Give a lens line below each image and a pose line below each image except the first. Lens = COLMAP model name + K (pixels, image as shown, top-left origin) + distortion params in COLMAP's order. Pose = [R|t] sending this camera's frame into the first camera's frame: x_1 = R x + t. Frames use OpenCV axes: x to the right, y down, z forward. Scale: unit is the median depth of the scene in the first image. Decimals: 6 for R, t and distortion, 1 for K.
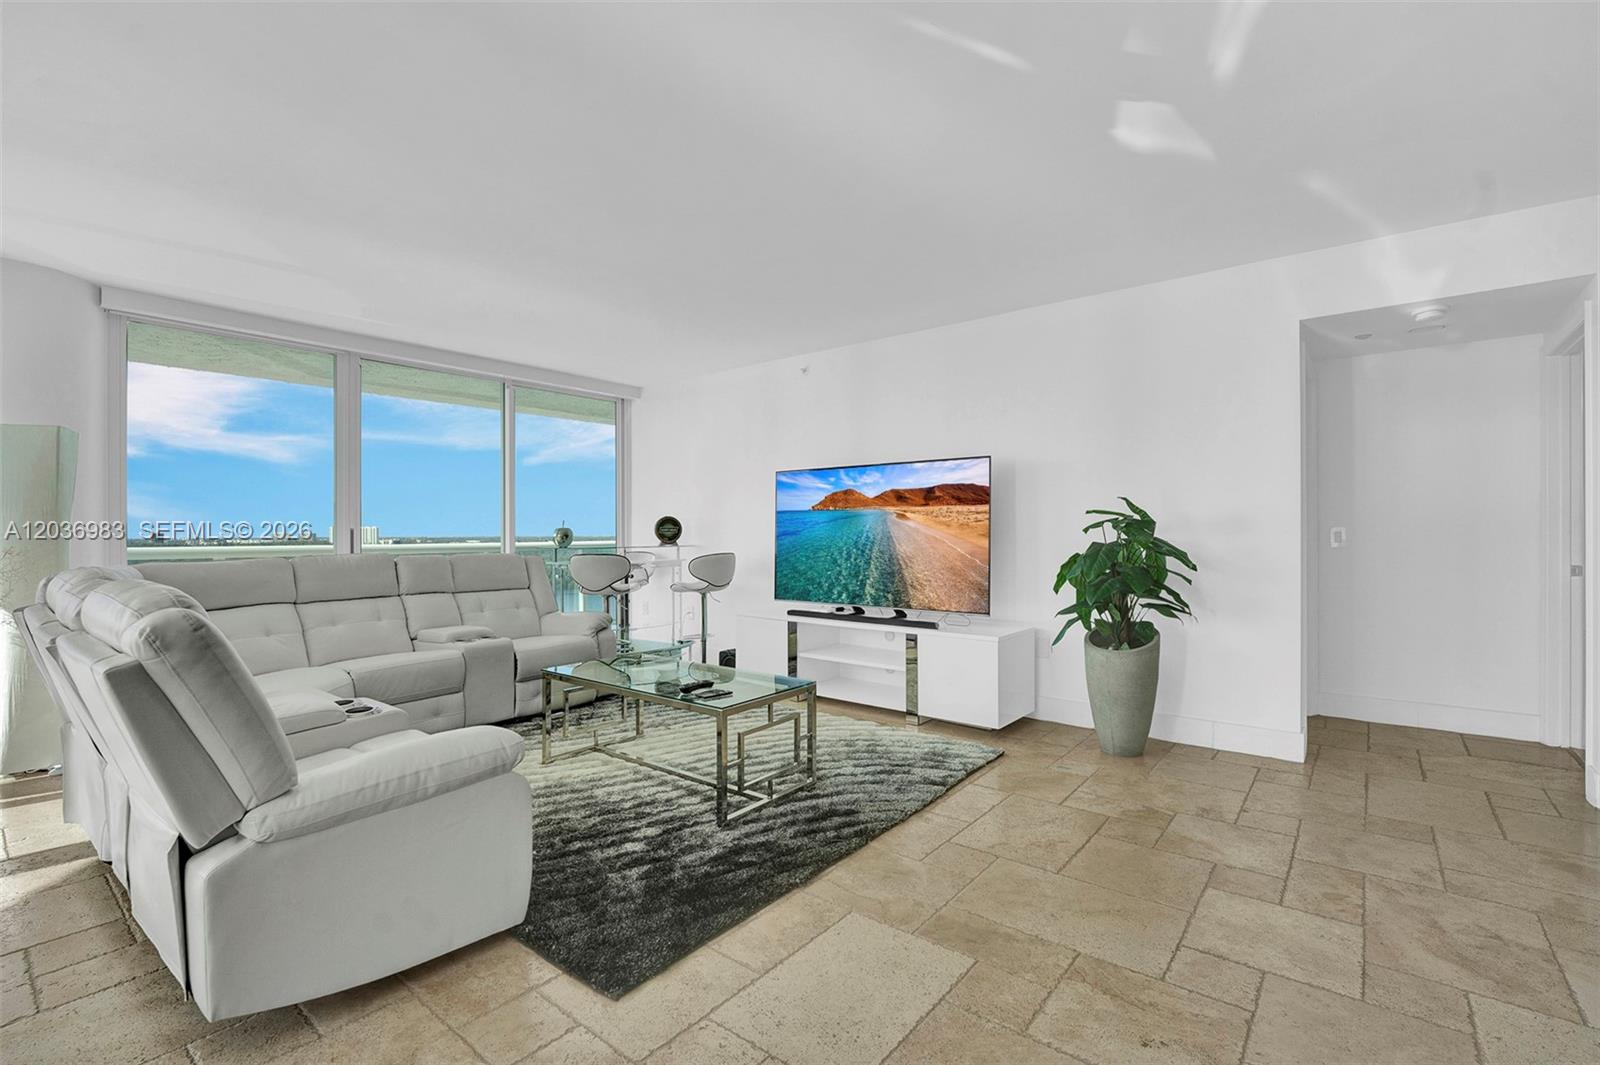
lens RADIAL K [[706.4, 0, 795.9], [0, 706.4, 536.1], [0, 0, 1]] dist [-0.031070, -0.000251]
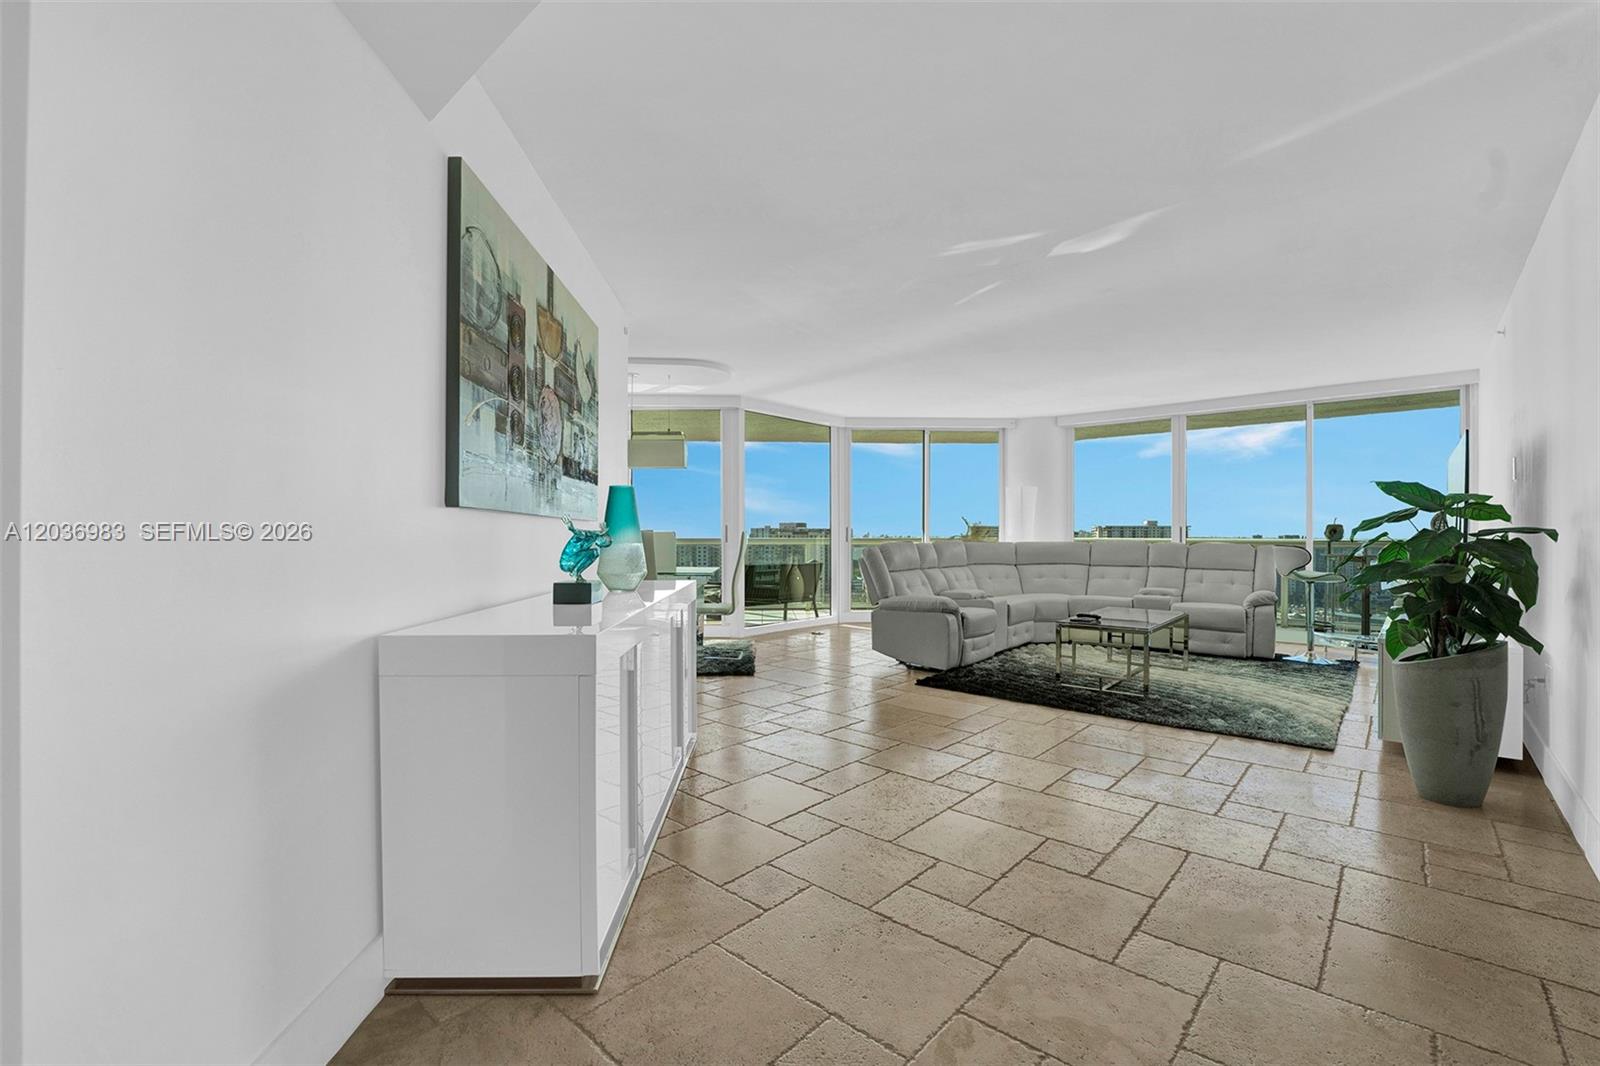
lens RADIAL K [[668.8, 0, 804.1], [0, 668.8, 531.1], [0, 0, 1]] dist [-0.022207, 0.000529]
pose [[-0.042906, -0.003882, -0.999072, 1.467174], [-0.003132, 0.999988, -0.003751, 0.012785], [0.999074, 0.002968, -0.042917, 0.358890]]
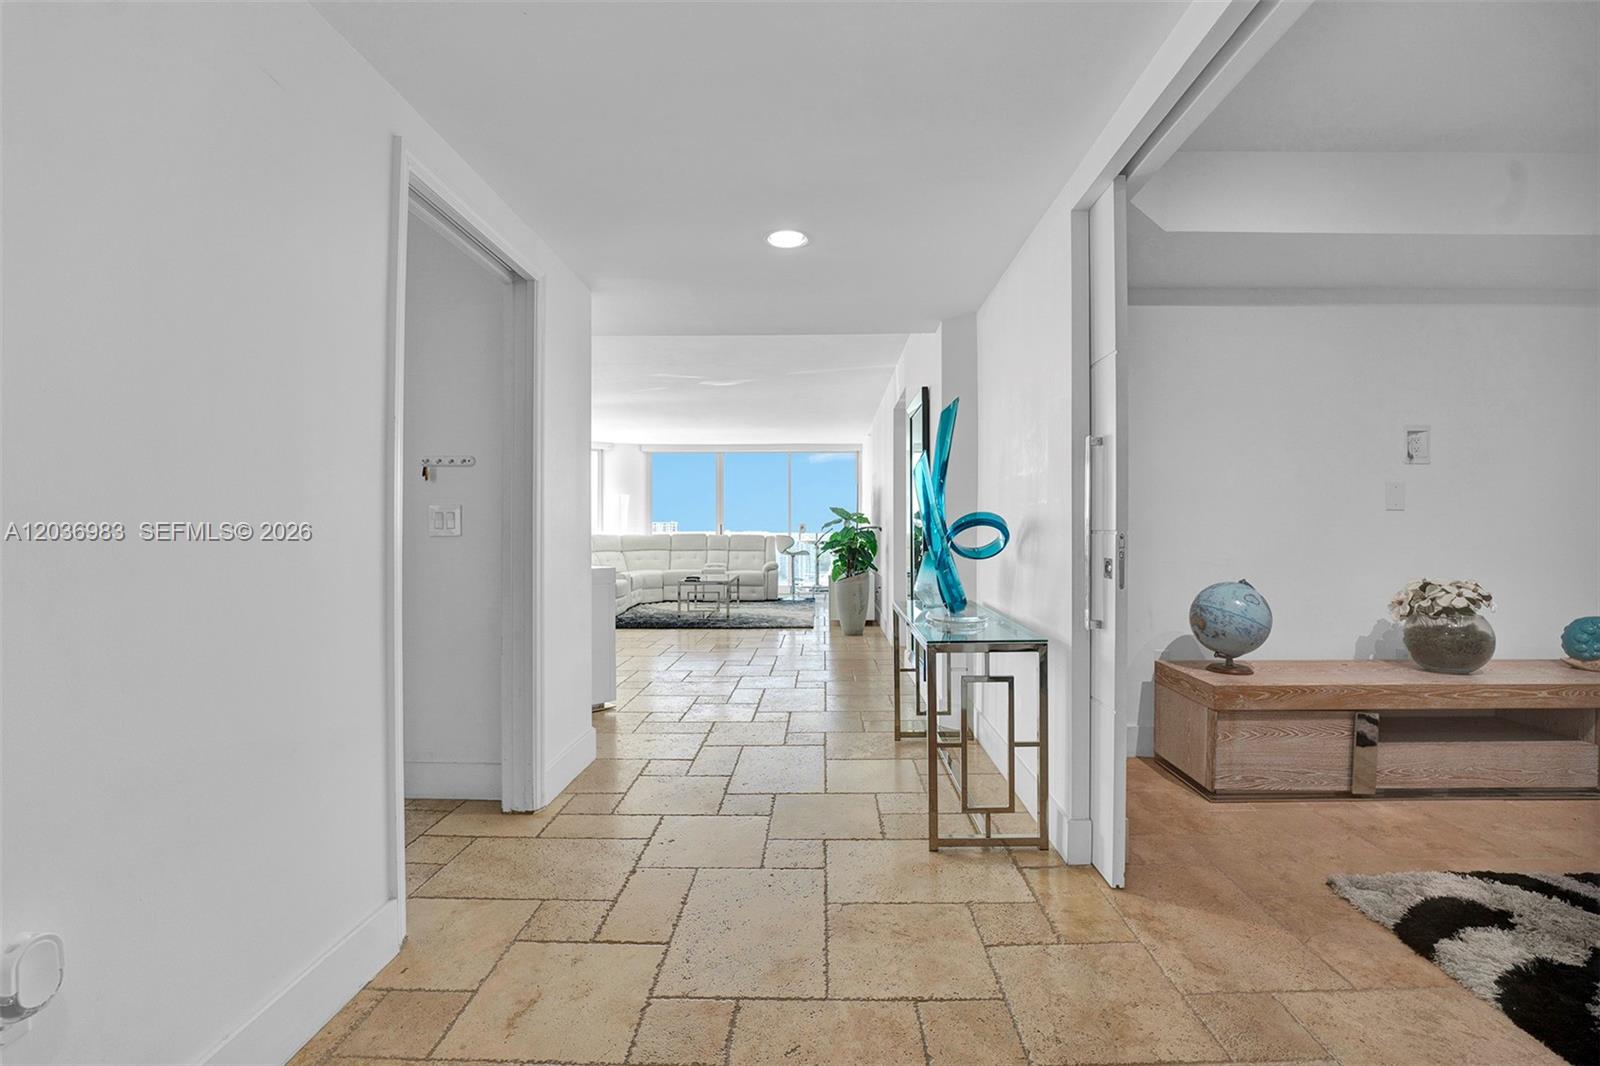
lens RADIAL K [[668.8, 0, 804.1], [0, 668.8, 531.1], [0, 0, 1]] dist [-0.022207, 0.000529]
pose [[0.623152, 0.000801, -0.782100, 2.227387], [-0.001686, 0.999999, -0.000319, 0.019303], [0.782099, 0.001517, 0.623153, -0.357719]]
